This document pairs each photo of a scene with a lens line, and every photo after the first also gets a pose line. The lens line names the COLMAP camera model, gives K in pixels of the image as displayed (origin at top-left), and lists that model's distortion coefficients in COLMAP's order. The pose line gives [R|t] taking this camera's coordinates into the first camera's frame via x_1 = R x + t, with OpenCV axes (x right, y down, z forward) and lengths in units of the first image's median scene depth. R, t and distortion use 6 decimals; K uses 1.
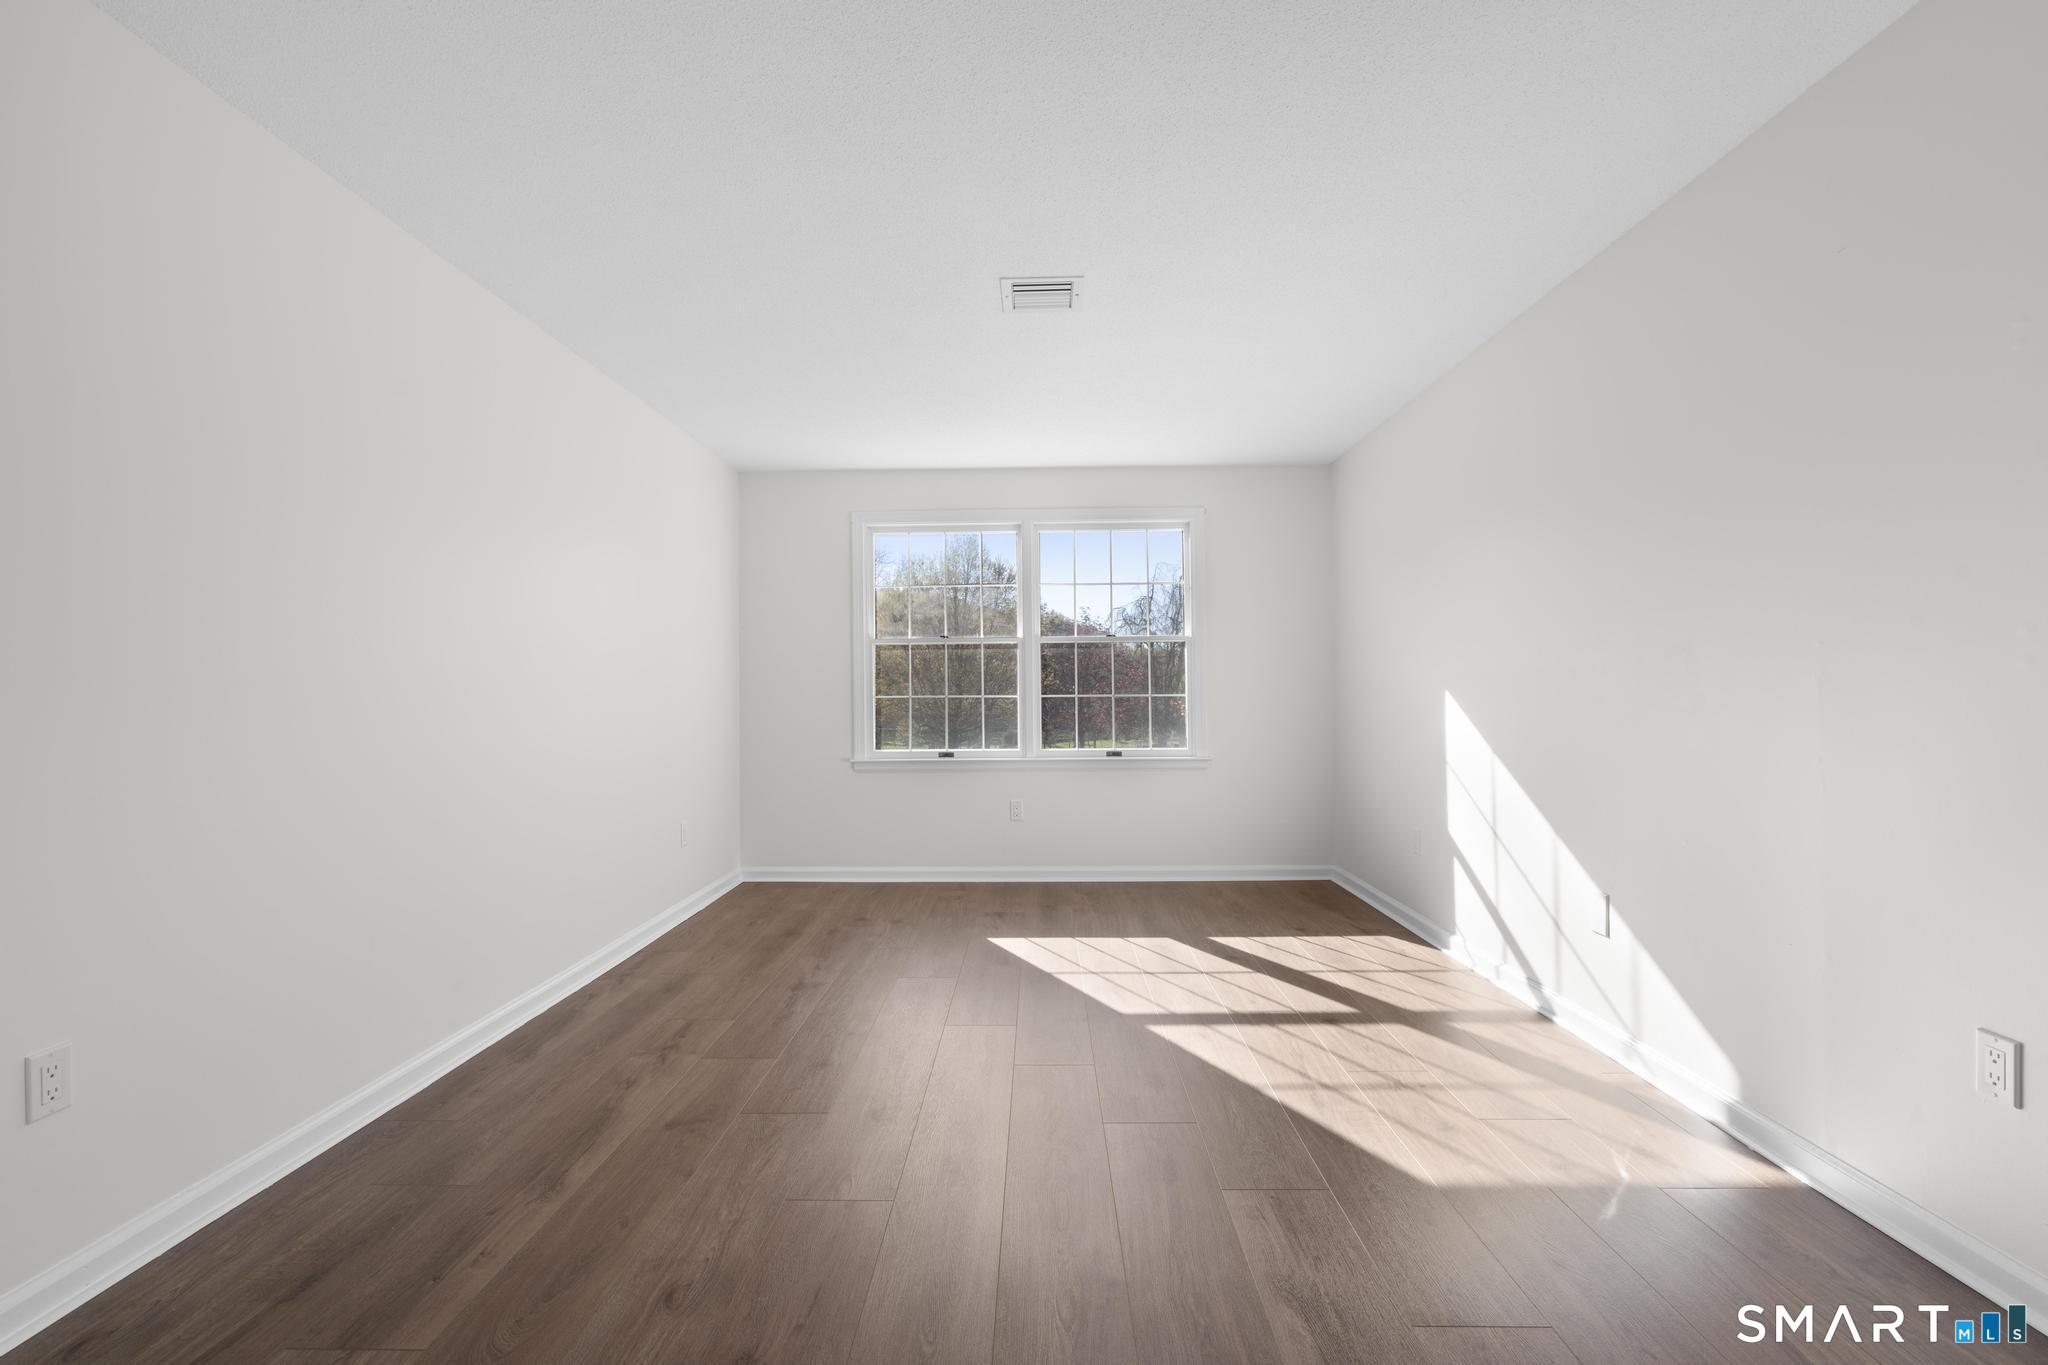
lens RADIAL K [[917.5, 0, 1022.4], [0, 917.5, 686.2], [0, 0, 1]] dist [-0.009882, 0.005465]
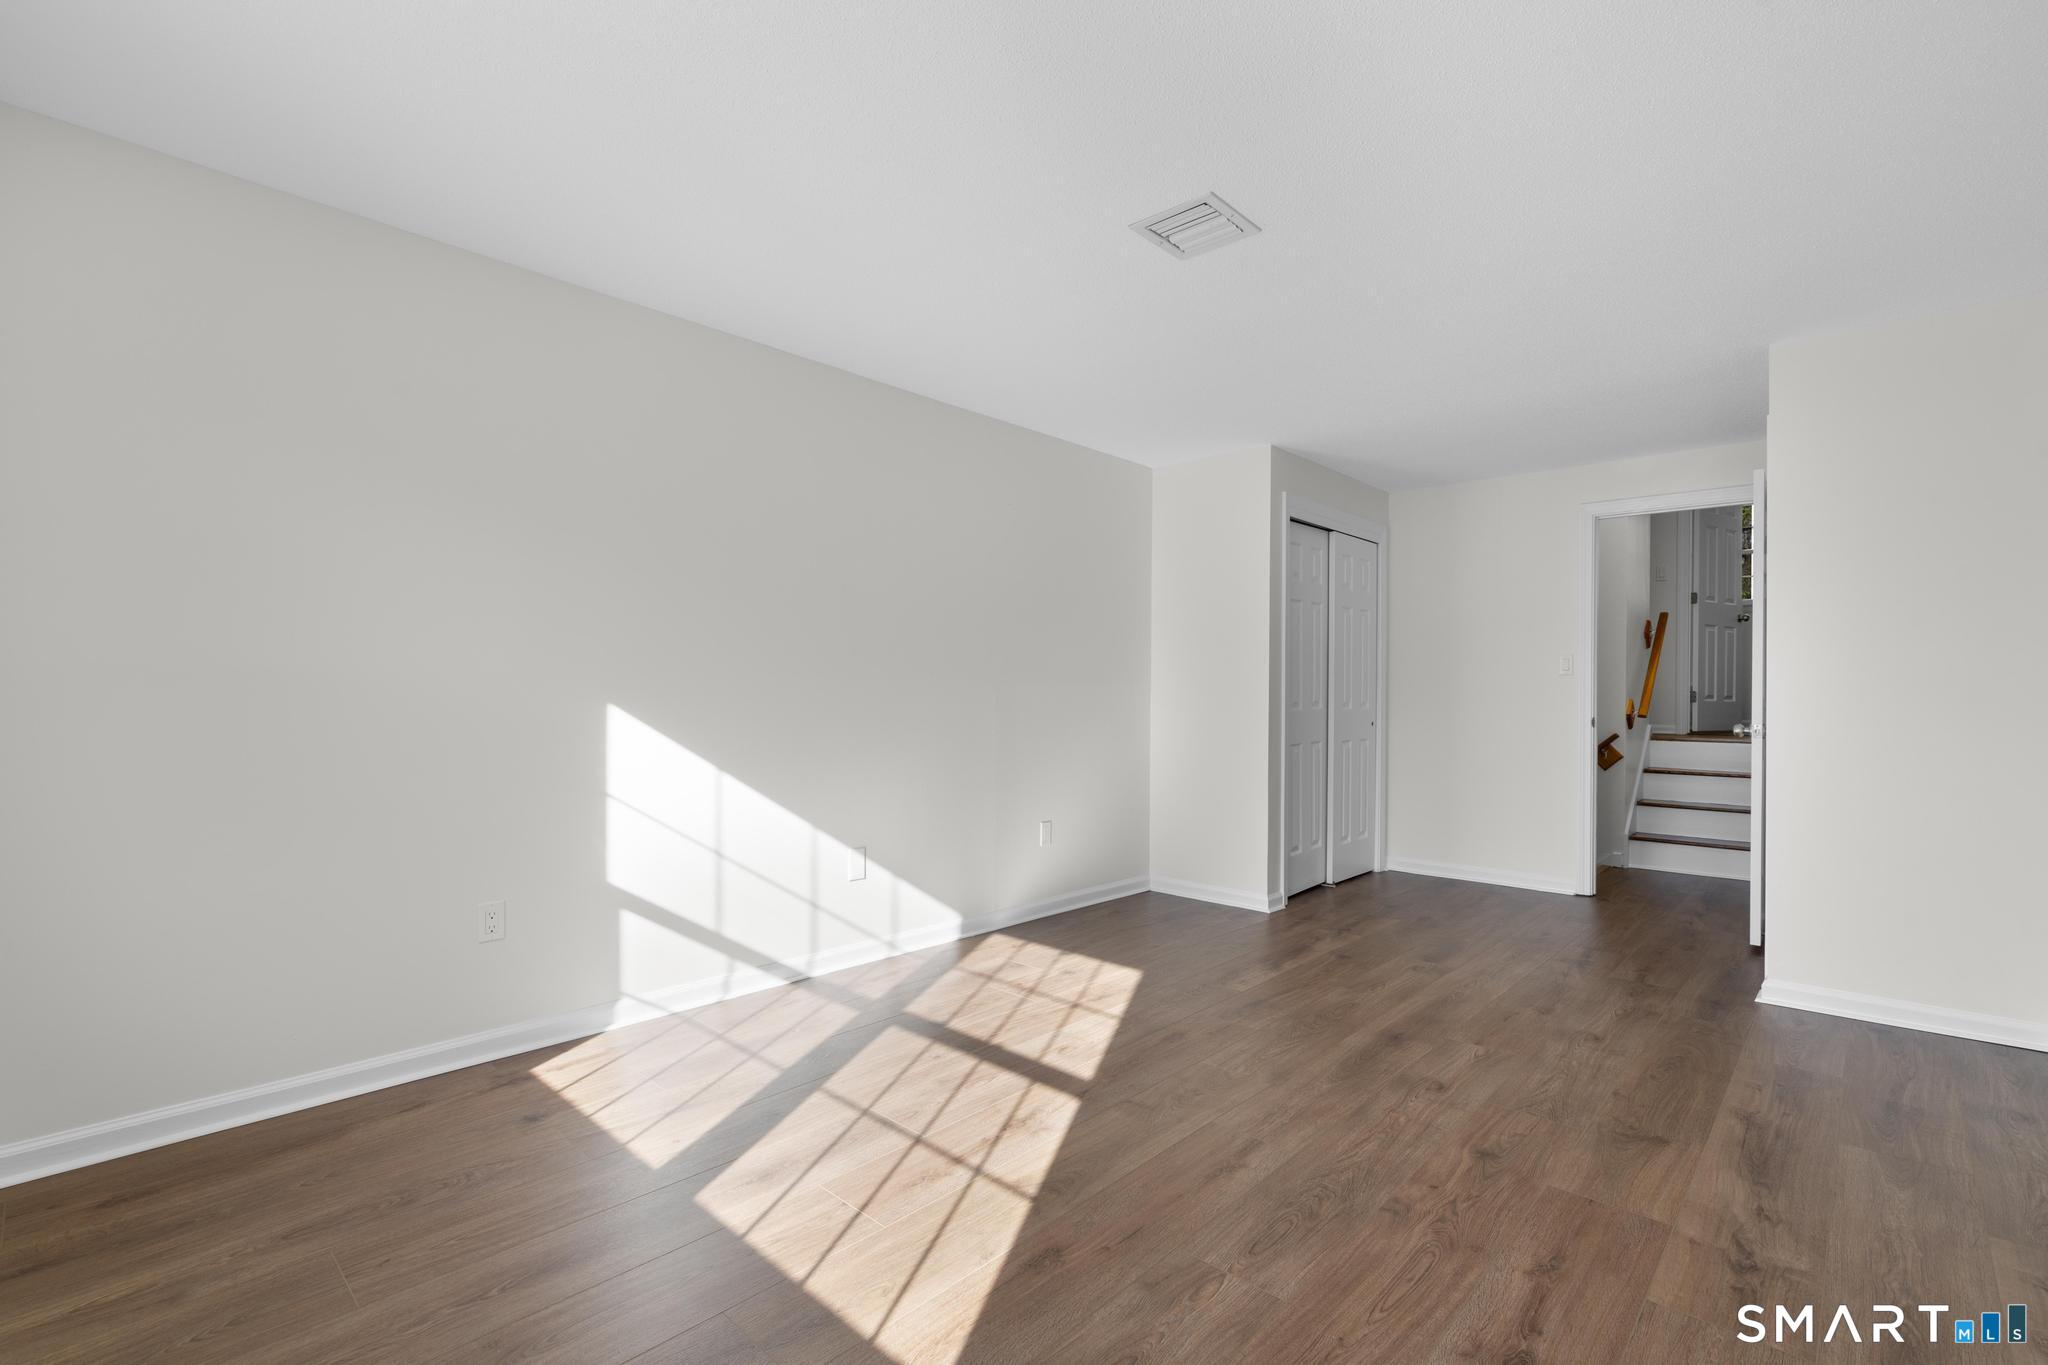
lens RADIAL K [[917.5, 0, 1022.4], [0, 917.5, 686.2], [0, 0, 1]] dist [-0.009882, 0.005465]
pose [[-0.742498, 0.009004, 0.669788, -0.340645], [-0.006855, 0.999755, -0.021039, 0.009992], [-0.669814, -0.020213, -0.742254, 1.396068]]
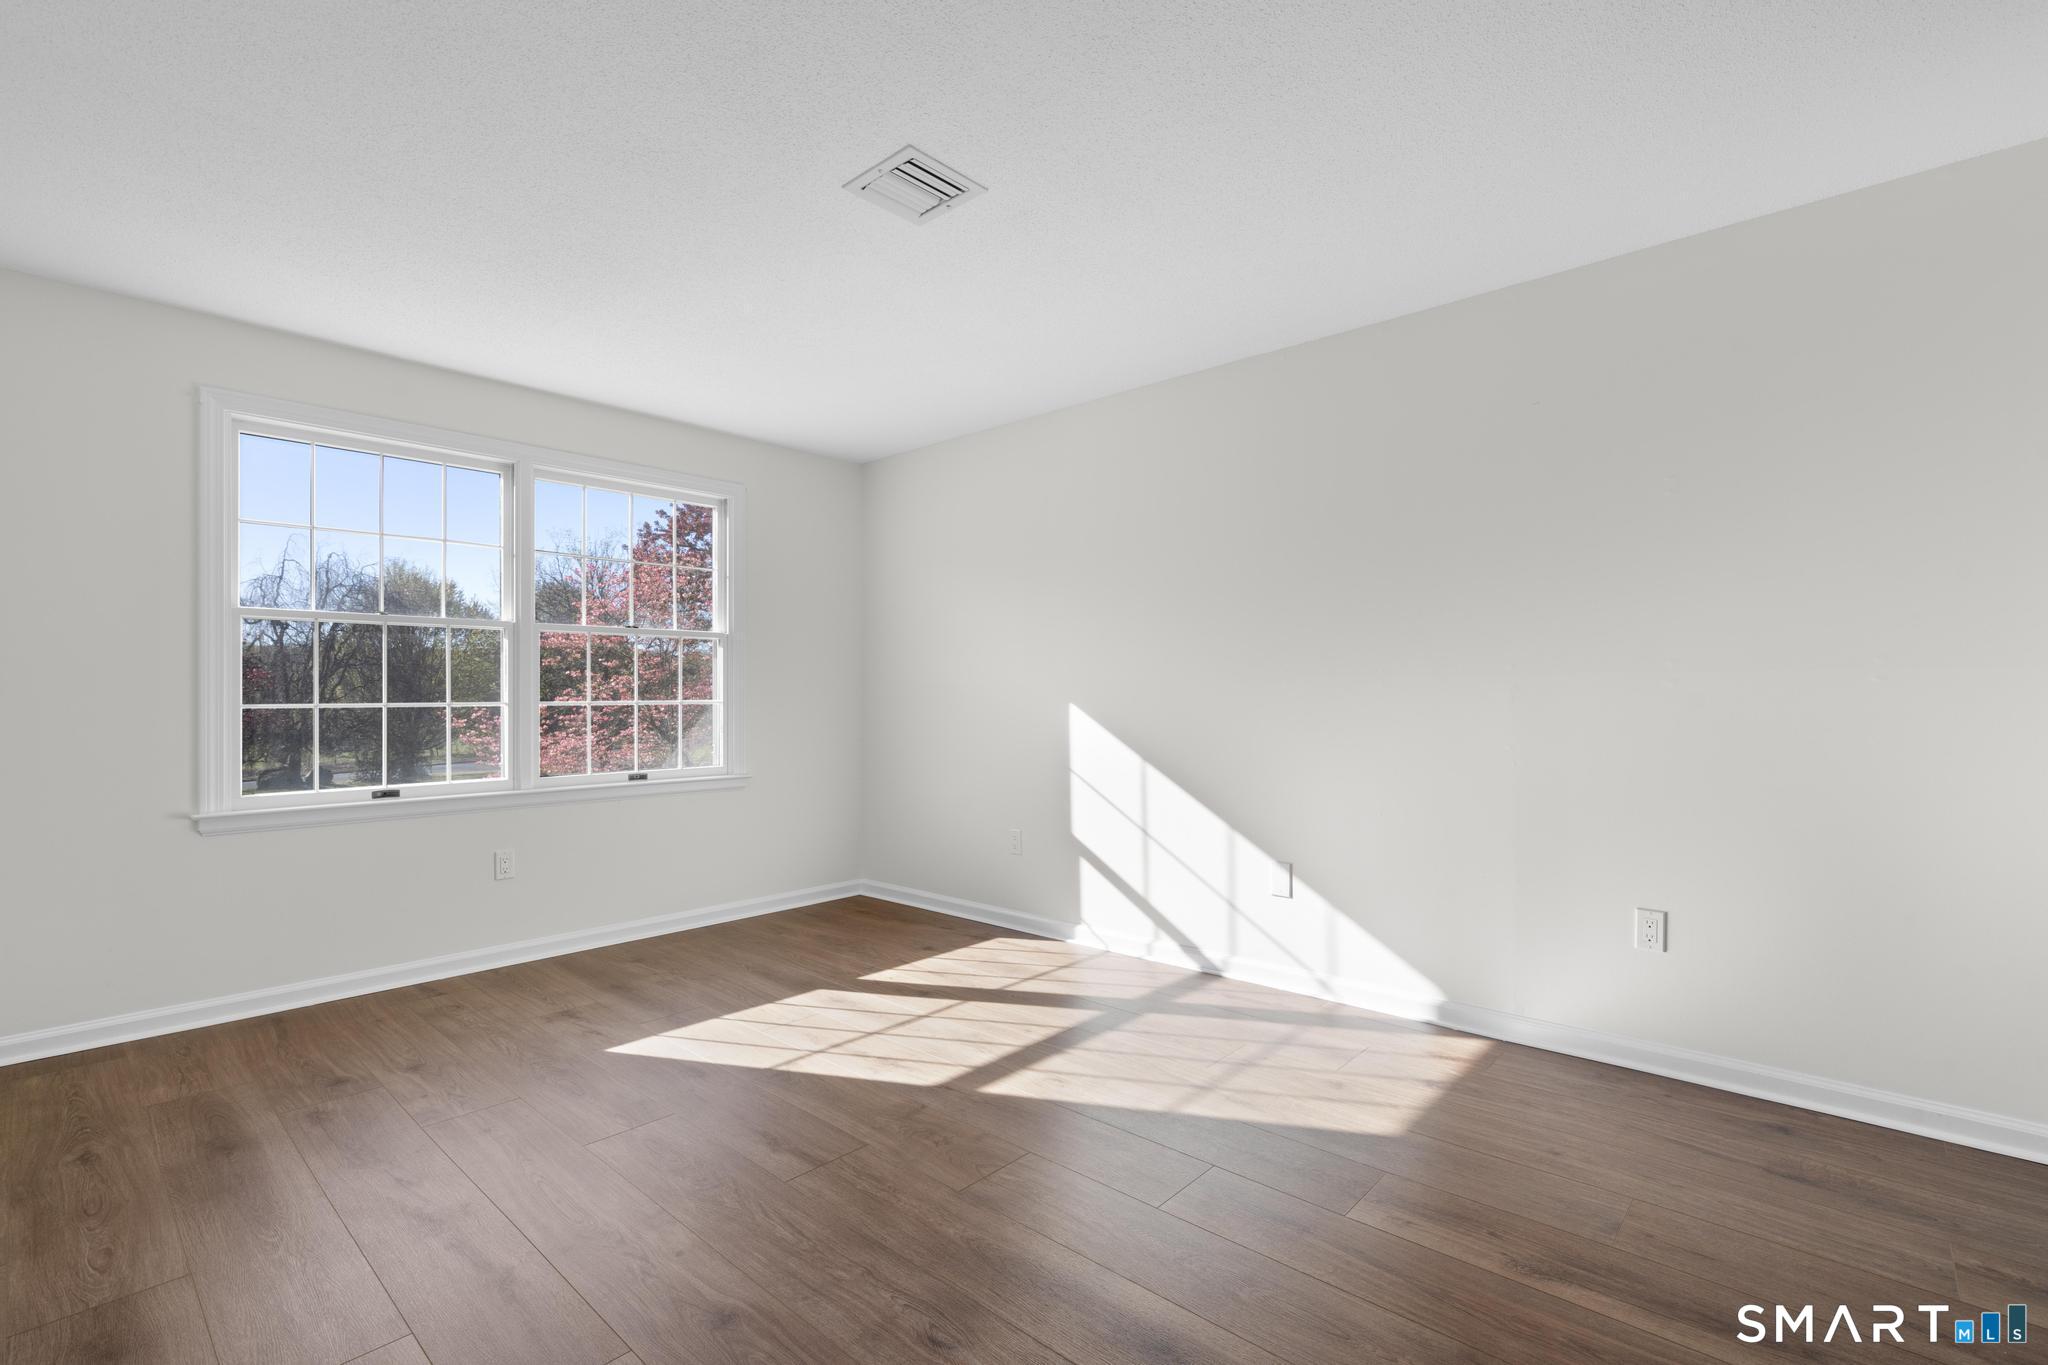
lens RADIAL K [[917.5, 0, 1022.4], [0, 917.5, 686.2], [0, 0, 1]] dist [-0.009882, 0.005465]
pose [[0.659094, 0.014321, 0.751925, -0.401265], [-0.007453, 0.999894, -0.012511, 0.004005], [-0.752024, 0.002642, 0.659130, 0.337008]]
